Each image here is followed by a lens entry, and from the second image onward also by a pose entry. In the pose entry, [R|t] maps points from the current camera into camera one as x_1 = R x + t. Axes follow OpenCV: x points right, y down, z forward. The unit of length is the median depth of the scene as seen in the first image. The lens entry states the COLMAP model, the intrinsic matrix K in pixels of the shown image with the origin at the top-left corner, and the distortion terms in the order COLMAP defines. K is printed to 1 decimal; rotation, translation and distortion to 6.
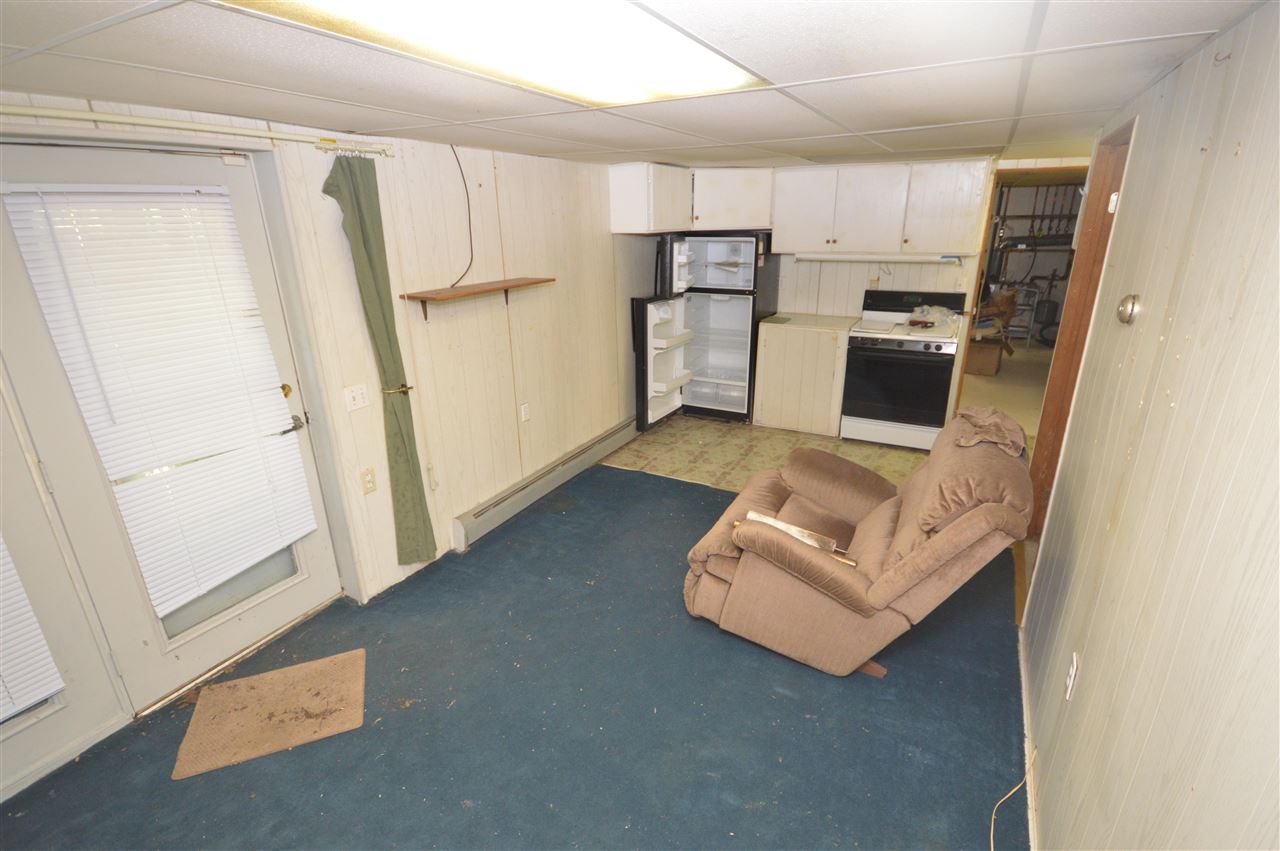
lens RADIAL K [[590.8, 0, 640.4], [0, 590.8, 426.6], [0, 0, 1]] dist [-0.003318, -0.000518]
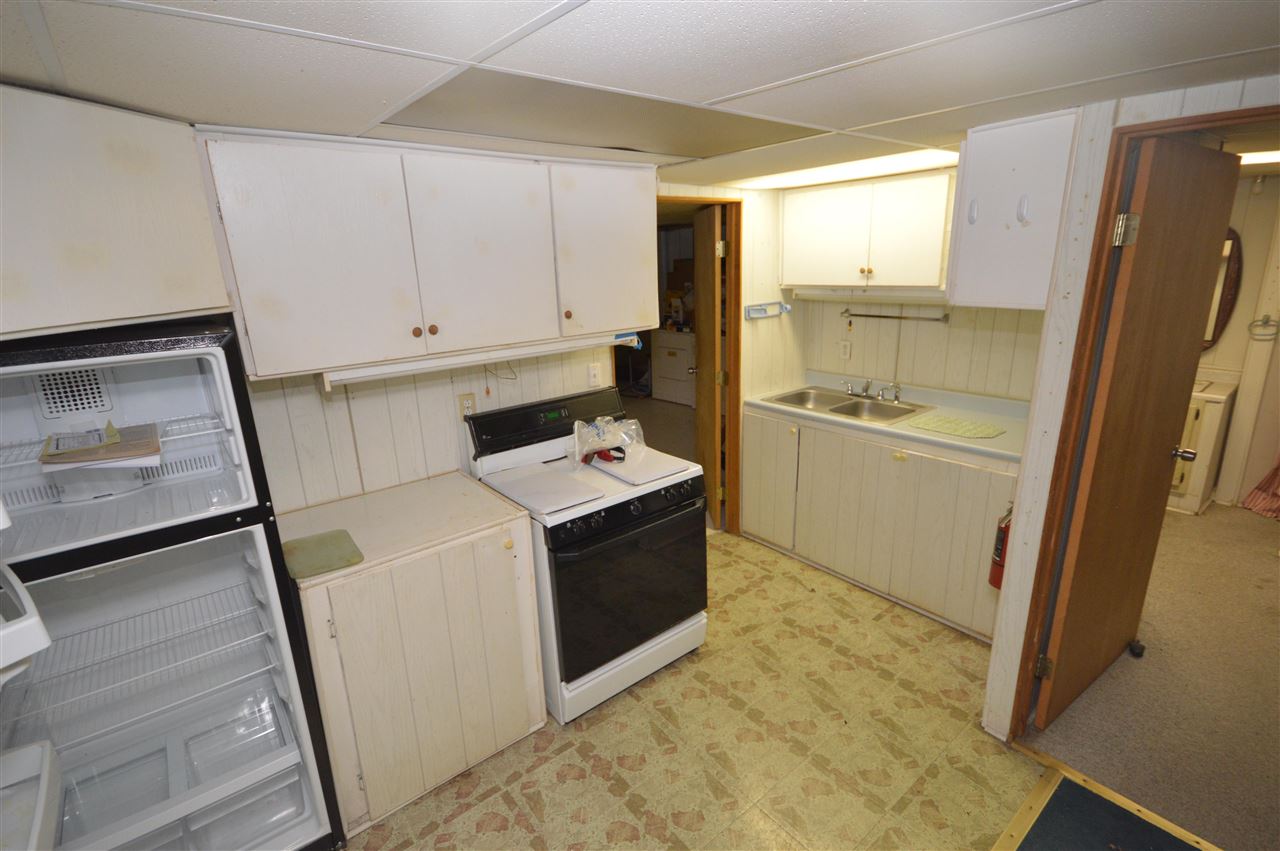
lens RADIAL K [[590.8, 0, 640.4], [0, 590.8, 426.6], [0, 0, 1]] dist [-0.003318, -0.000518]
pose [[0.384746, -0.249855, 0.888562, 0.001657], [0.334523, 0.934964, 0.118054, -0.244848], [-0.860270, 0.251824, 0.443306, 0.693096]]
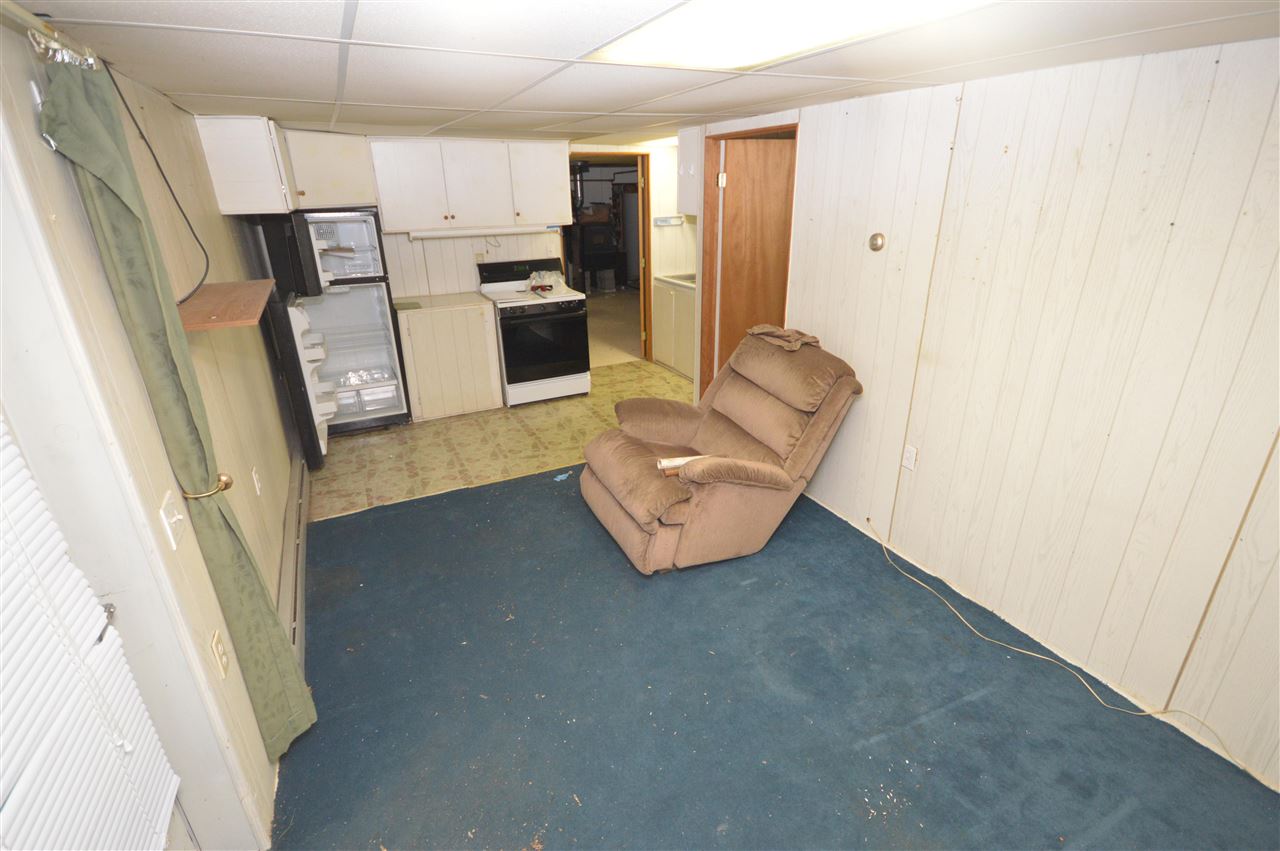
lens RADIAL K [[590.8, 0, 640.4], [0, 590.8, 426.6], [0, 0, 1]] dist [-0.003318, -0.000518]
pose [[0.571005, -0.302419, 0.763214, -0.343760], [0.280057, 0.945664, 0.165187, -0.055855], [-0.771700, 0.119421, 0.624674, 0.177448]]
